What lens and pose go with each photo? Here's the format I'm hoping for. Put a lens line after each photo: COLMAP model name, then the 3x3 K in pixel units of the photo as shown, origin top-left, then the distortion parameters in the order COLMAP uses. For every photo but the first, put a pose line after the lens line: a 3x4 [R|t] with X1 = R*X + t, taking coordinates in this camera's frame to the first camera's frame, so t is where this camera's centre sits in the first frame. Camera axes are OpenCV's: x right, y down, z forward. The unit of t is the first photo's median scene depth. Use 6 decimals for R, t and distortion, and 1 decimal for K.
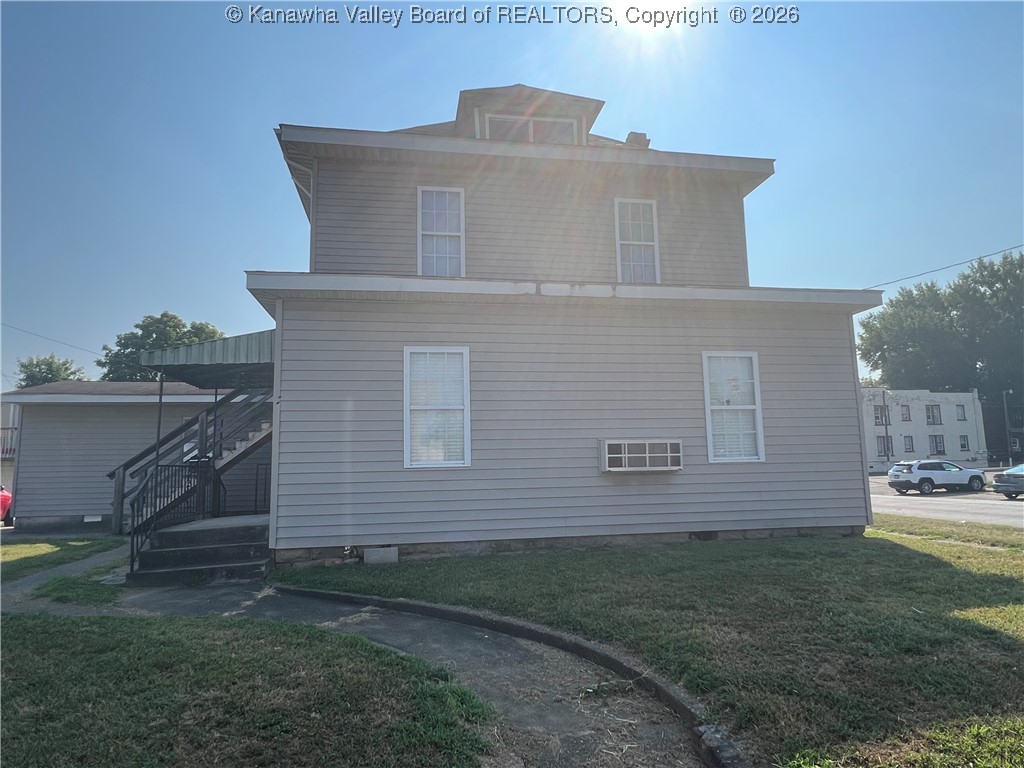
lens RADIAL K [[629.6, 0, 511.2], [0, 629.6, 384.4], [0, 0, 1]] dist [0.000241, -0.000925]
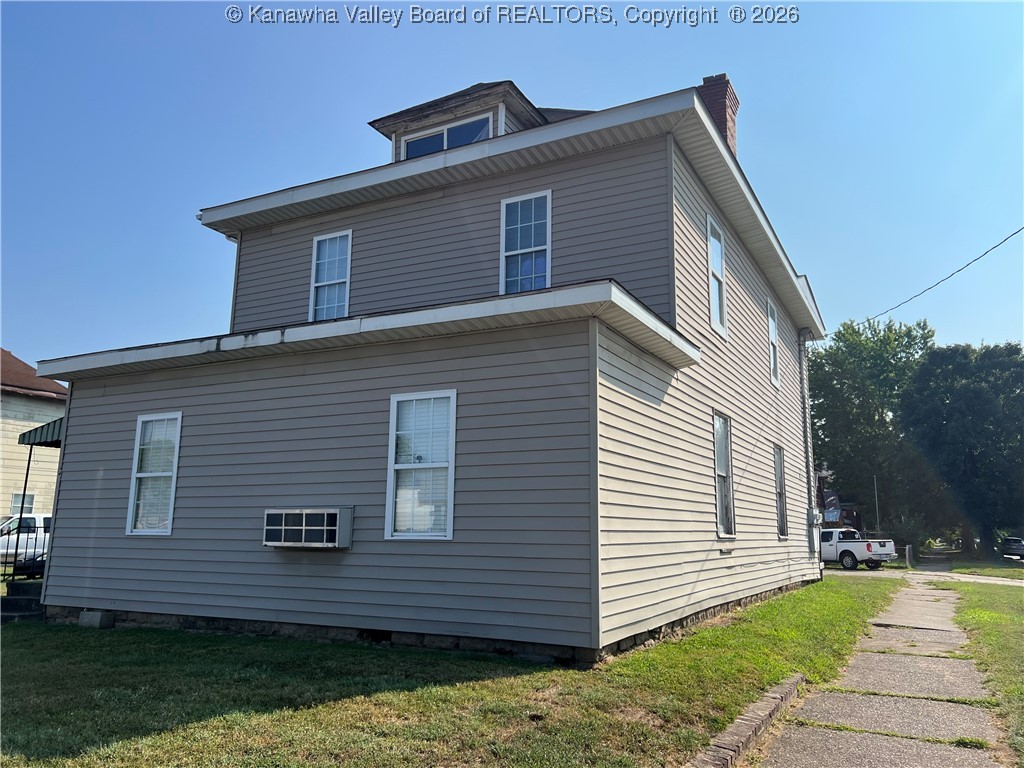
lens RADIAL K [[787.6, 0, 513.5], [0, 787.6, 382.5], [0, 0, 1]] dist [0.007918, -0.000806]
pose [[0.797249, -0.087797, -0.597232, 1.068426], [0.046935, 0.995387, -0.083676, 0.021770], [0.601823, 0.038679, 0.797692, 0.329456]]
